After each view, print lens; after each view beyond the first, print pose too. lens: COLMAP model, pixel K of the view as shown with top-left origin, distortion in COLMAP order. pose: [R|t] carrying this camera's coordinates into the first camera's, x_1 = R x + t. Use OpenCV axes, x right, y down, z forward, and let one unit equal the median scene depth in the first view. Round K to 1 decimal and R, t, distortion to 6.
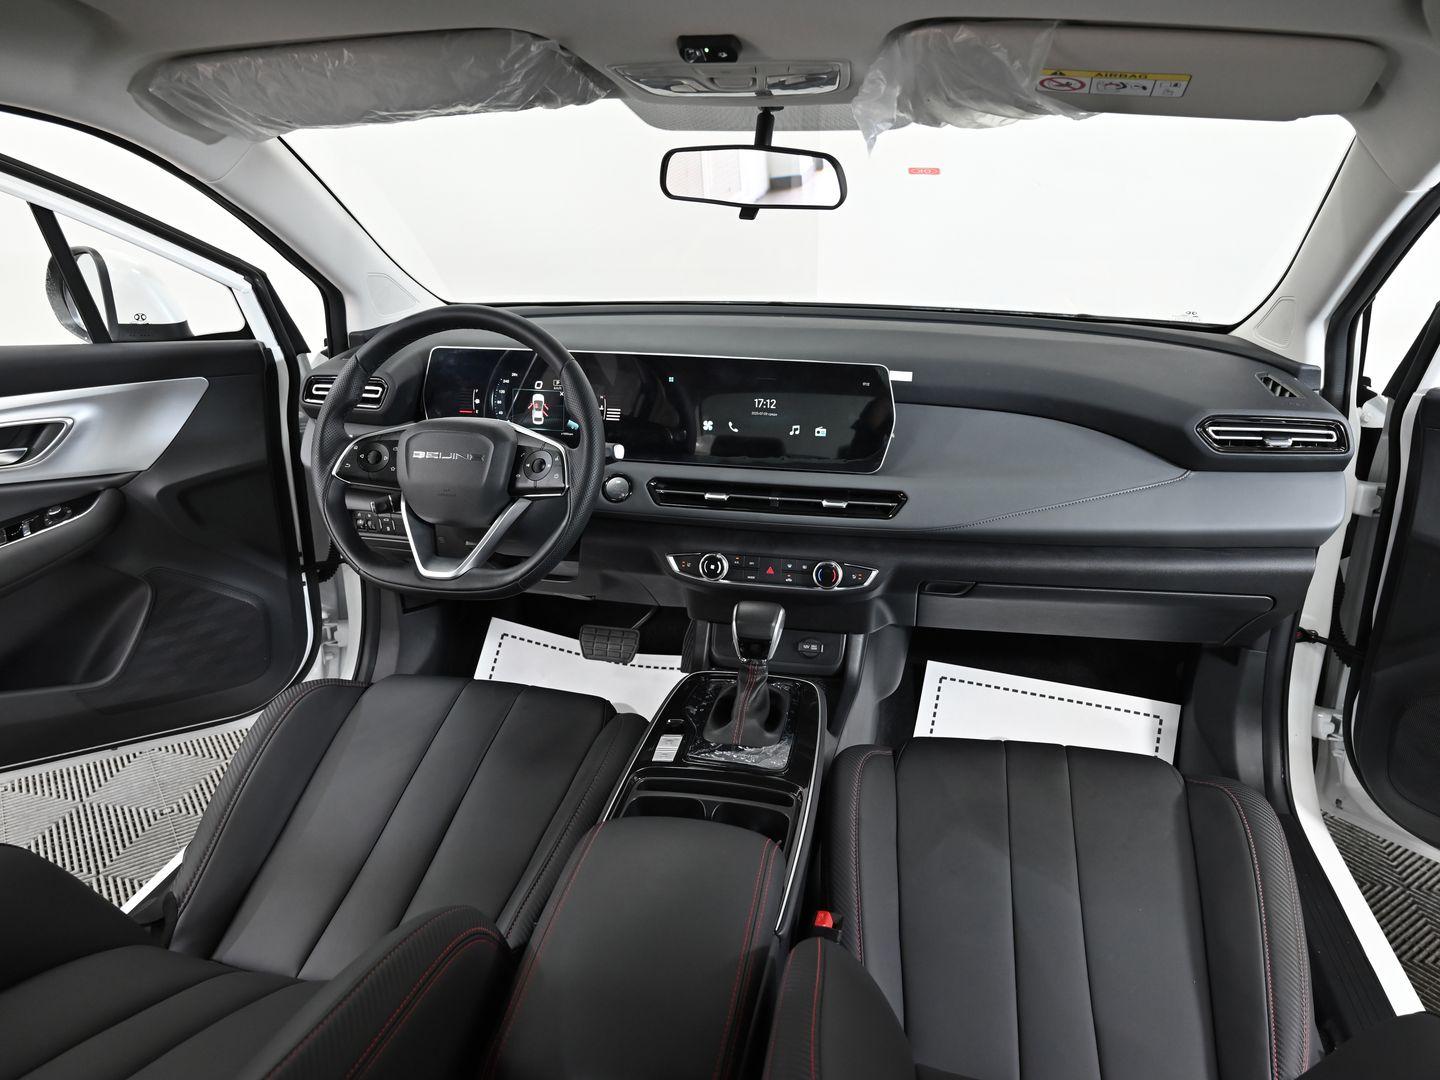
lens RADIAL K [[1079.4, 0, 716.5], [0, 1079.4, 543.8], [0, 0, 1]] dist [-0.006628, 0.002174]
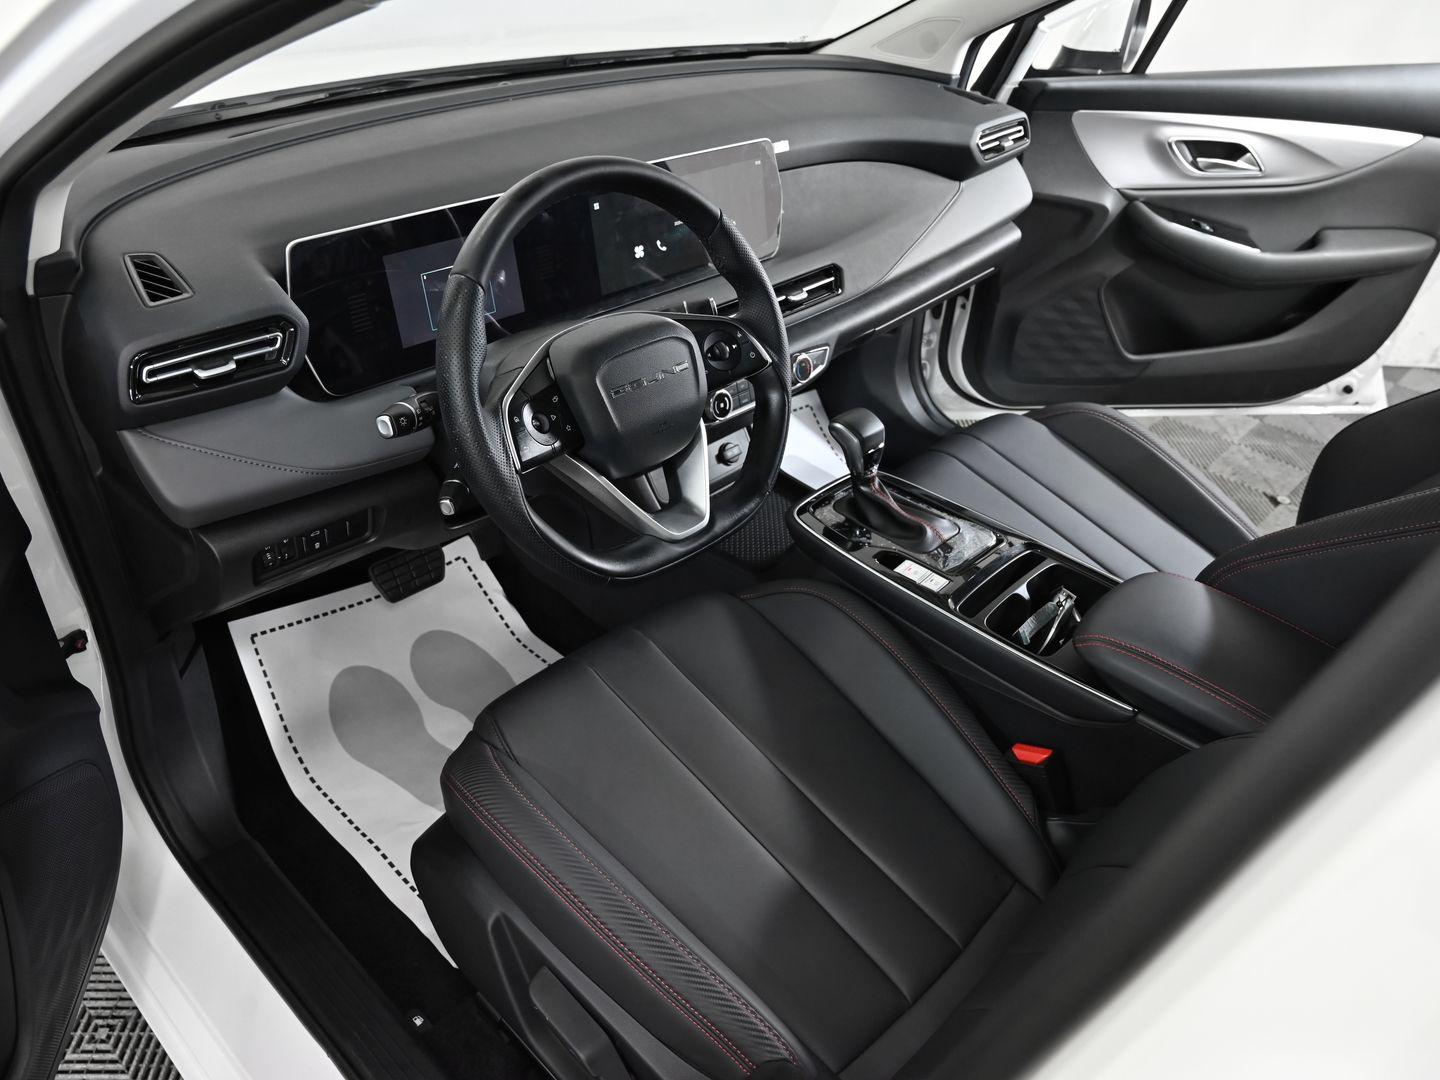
lens RADIAL K [[1079.4, 0, 717.1], [0, 1079.4, 535.9], [0, 0, 1]] dist [-0.006628, 0.002174]
pose [[0.543087, -0.449325, 0.709340, -0.649899], [0.248971, 0.892958, 0.375019, -0.205839], [-0.801916, -0.027062, 0.596823, 0.432282]]
